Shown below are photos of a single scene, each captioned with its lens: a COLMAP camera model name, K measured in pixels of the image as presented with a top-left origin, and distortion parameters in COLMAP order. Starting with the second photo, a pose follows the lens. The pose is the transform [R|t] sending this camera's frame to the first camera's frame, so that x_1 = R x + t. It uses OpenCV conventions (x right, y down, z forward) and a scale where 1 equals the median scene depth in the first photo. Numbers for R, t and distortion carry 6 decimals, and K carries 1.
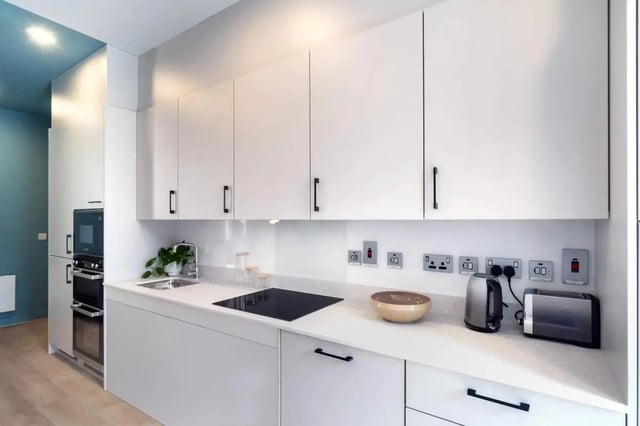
lens RADIAL K [[358.2, 0, 320.0], [0, 358.2, 217.0], [0, 0, 1]] dist [-0.005843, 0.000984]
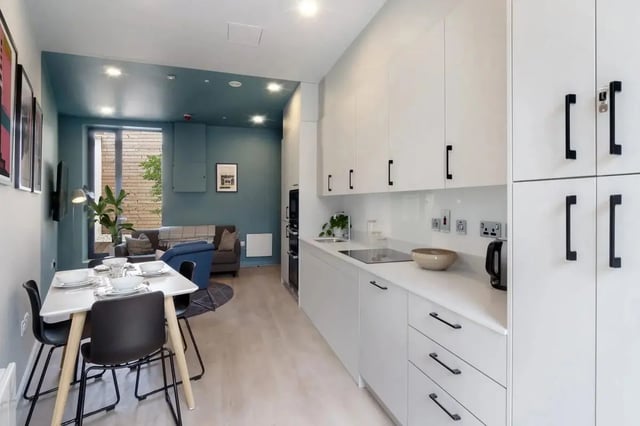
lens RADIAL K [[358.2, 0, 321.6], [0, 358.2, 207.2], [0, 0, 1]] dist [-0.005843, 0.000984]
pose [[0.777648, 0.018884, -0.628416, 0.464671], [-0.020203, 0.999783, 0.005043, 0.047587], [0.628375, 0.008774, 0.777861, -0.148050]]
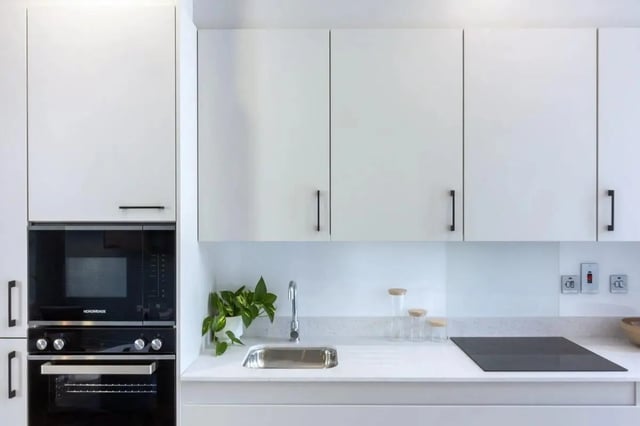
lens RADIAL K [[461.3, 0, 317.9], [0, 461.3, 215.1], [0, 0, 1]] dist [-0.005787, -0.002324]
pose [[0.809921, 0.014287, 0.586365, -0.847584], [0.000690, 0.999679, -0.025311, -0.017274], [-0.586539, 0.020905, 0.809651, 0.401052]]
